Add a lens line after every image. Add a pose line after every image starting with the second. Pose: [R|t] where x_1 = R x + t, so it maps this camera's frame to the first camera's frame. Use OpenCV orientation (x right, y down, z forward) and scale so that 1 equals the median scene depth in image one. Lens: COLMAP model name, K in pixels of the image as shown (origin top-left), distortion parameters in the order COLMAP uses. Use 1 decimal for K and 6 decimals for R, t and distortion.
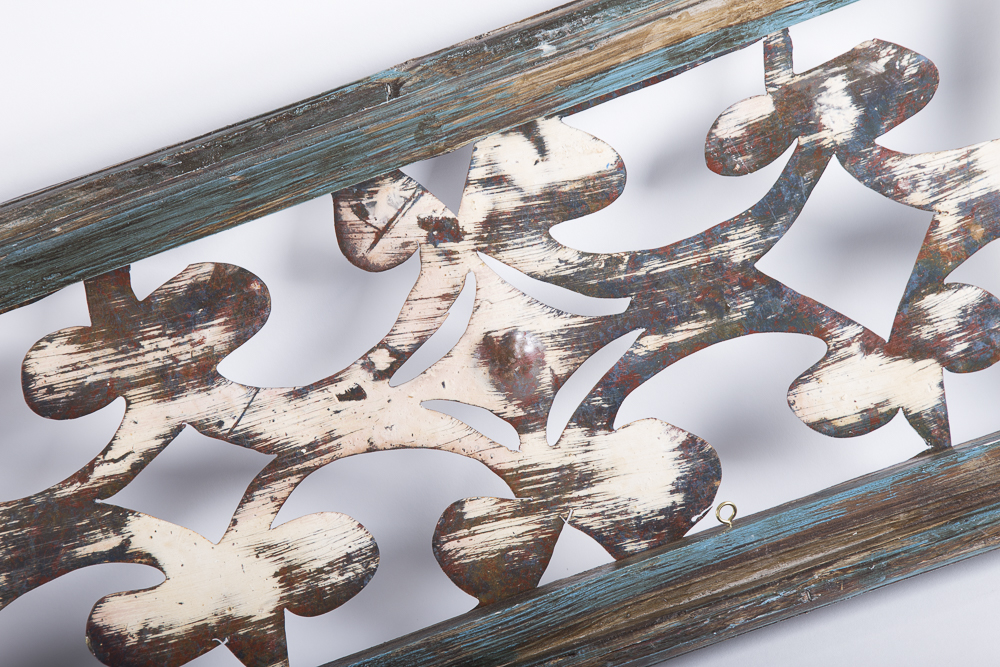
lens RADIAL K [[2469.1, 0, 500.0], [0, 2469.1, 333.5], [0, 0, 1]] dist [0.361661, -0.242826]
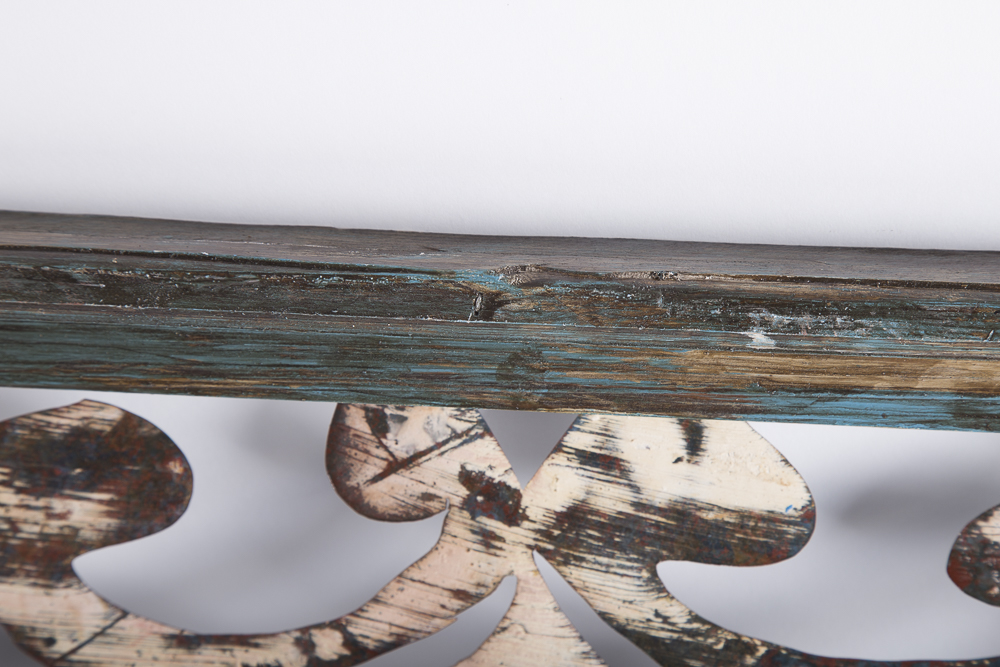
lens RADIAL K [[2469.1, 0, 500.0], [0, 2469.1, 333.5], [0, 0, 1]] dist [0.361661, -0.242826]
pose [[0.932087, 0.362084, -0.010426, -0.030002], [-0.355221, 0.919297, 0.169441, -0.182145], [0.070936, -0.154231, 0.985485, 0.409734]]
